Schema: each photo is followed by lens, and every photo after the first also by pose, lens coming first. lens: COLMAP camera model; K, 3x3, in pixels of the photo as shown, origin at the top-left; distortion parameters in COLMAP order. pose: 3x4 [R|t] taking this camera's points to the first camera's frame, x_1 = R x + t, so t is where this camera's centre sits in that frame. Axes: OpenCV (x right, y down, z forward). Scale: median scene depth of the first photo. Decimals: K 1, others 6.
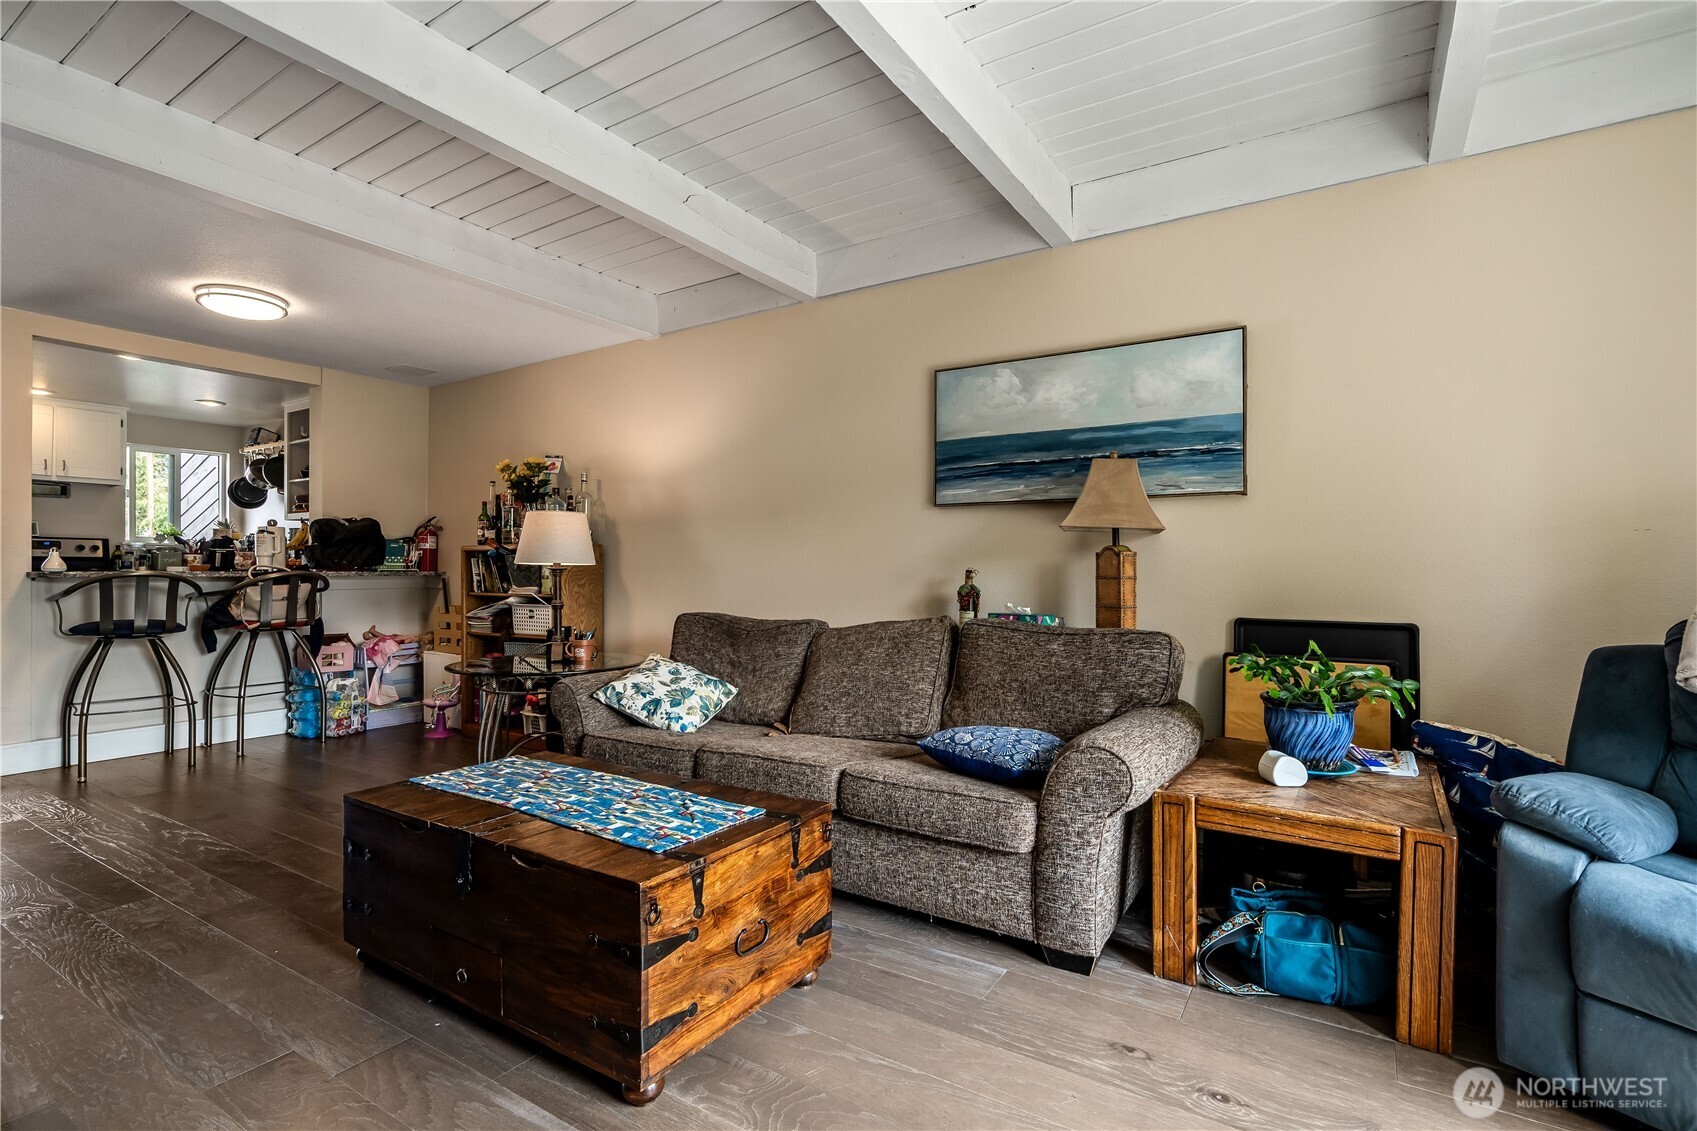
lens RADIAL K [[731.1, 0, 896.4], [0, 731.1, 566.2], [0, 0, 1]] dist [0.000833, -0.000344]
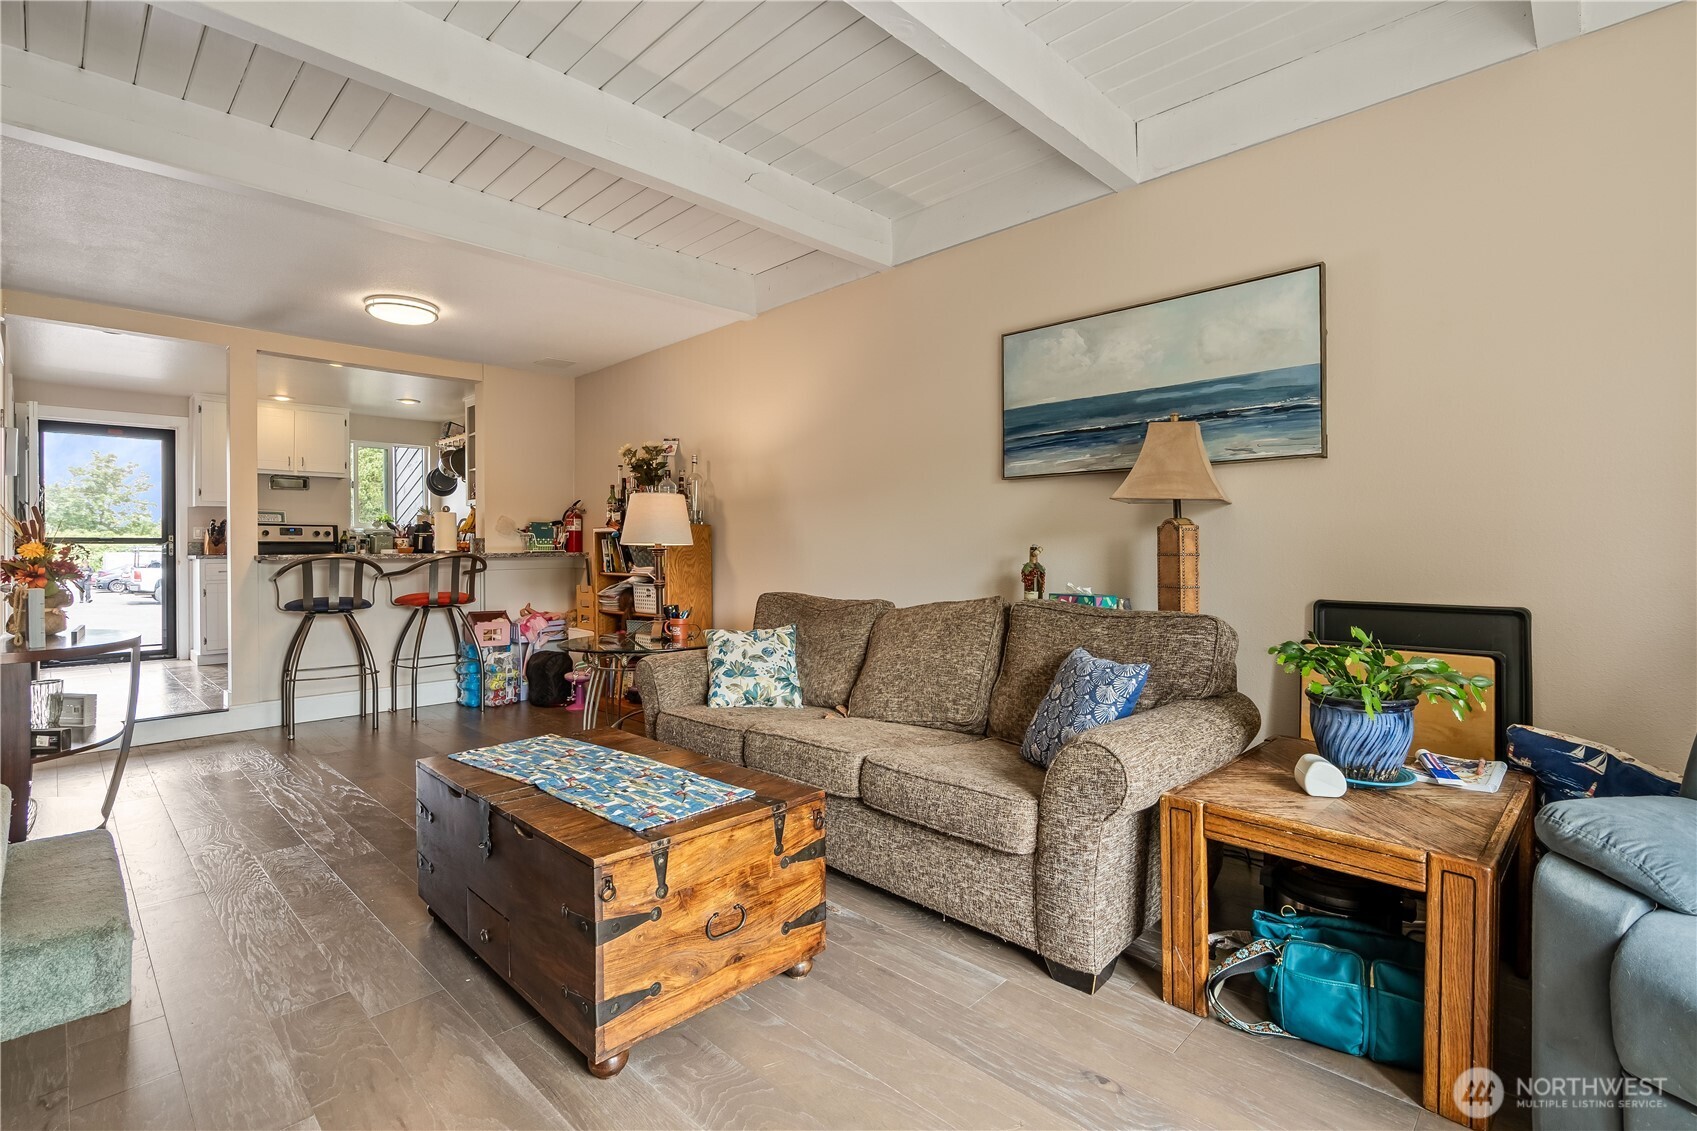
lens RADIAL K [[762.8, 0, 902.9], [0, 762.8, 543.4], [0, 0, 1]] dist [-0.001139, 0.000189]
pose [[0.983110, -0.009730, -0.182754, 0.175680], [0.009708, 0.999952, -0.001014, -0.000146], [0.182755, -0.000778, 0.983158, 0.024148]]
